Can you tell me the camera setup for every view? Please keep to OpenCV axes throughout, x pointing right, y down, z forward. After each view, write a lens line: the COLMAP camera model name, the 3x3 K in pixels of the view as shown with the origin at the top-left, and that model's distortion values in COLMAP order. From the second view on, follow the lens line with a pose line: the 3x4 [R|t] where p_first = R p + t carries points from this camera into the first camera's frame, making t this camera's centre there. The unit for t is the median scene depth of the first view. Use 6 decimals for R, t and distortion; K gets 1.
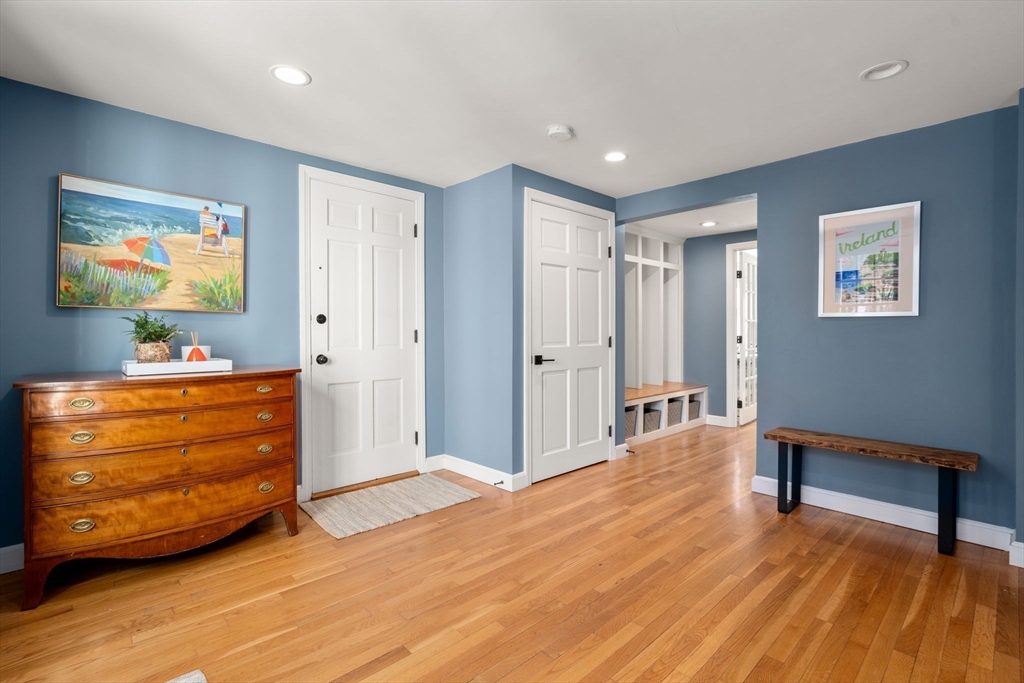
lens RADIAL K [[472.2, 0, 512.0], [0, 472.2, 341.5], [0, 0, 1]] dist [0.001315, 0.000120]
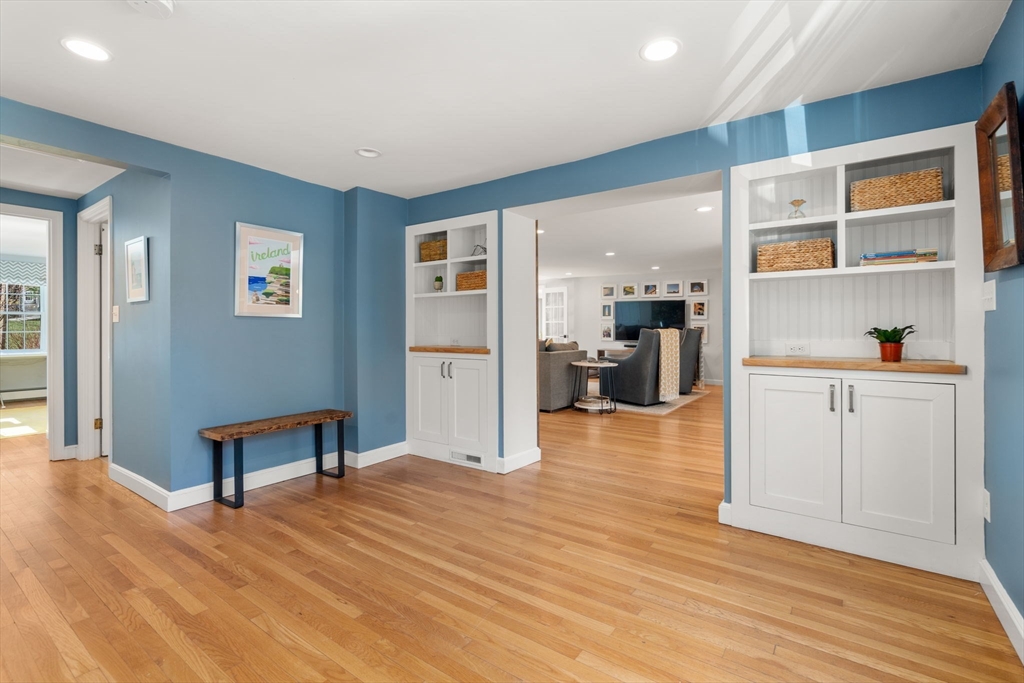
lens RADIAL K [[466.2, 0, 512.3], [0, 466.2, 330.6], [0, 0, 1]] dist [0.001011, 0.000209]
pose [[-0.189983, -0.002910, 0.981783, -0.574233], [0.023092, 0.999706, 0.007432, -0.012926], [-0.981516, 0.024083, -0.189860, 0.665278]]
